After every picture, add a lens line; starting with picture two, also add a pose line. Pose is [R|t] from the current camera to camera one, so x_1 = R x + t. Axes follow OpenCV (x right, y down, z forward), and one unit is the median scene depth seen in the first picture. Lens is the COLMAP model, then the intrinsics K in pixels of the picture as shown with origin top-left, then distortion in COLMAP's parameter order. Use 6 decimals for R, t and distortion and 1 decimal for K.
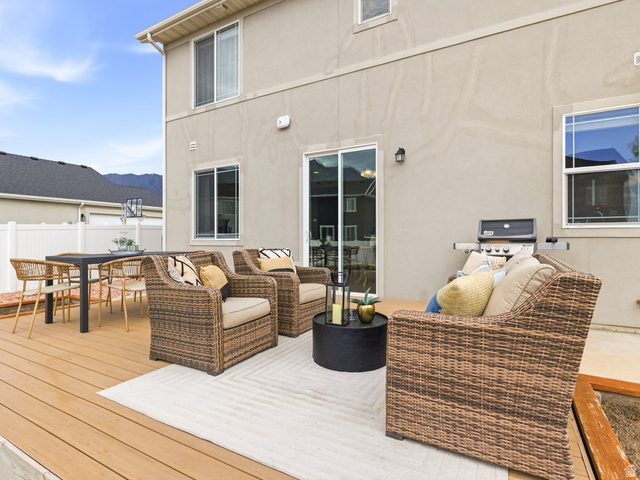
lens RADIAL K [[397.0, 0, 320.1], [0, 397.0, 238.7], [0, 0, 1]] dist [-0.002185, -0.001955]
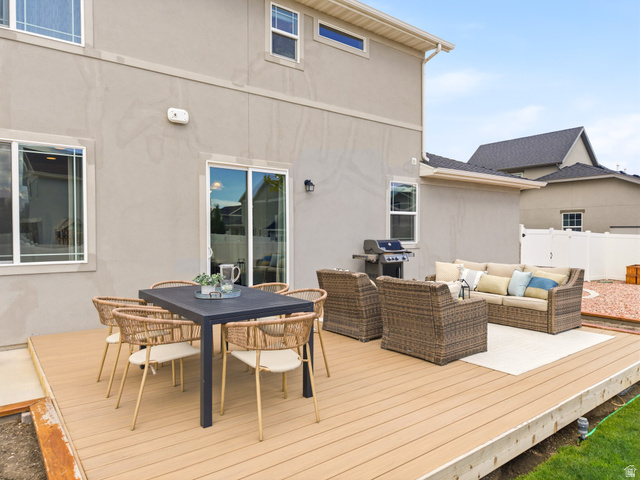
lens RADIAL K [[432.0, 0, 321.2], [0, 432.0, 241.0], [0, 0, 1]] dist [0.007350, -0.003055]
pose [[0.321732, -0.022169, 0.946571, -0.981988], [-0.002307, 0.999705, 0.024198, -0.066142], [-0.946828, -0.009969, 0.321586, 0.493724]]
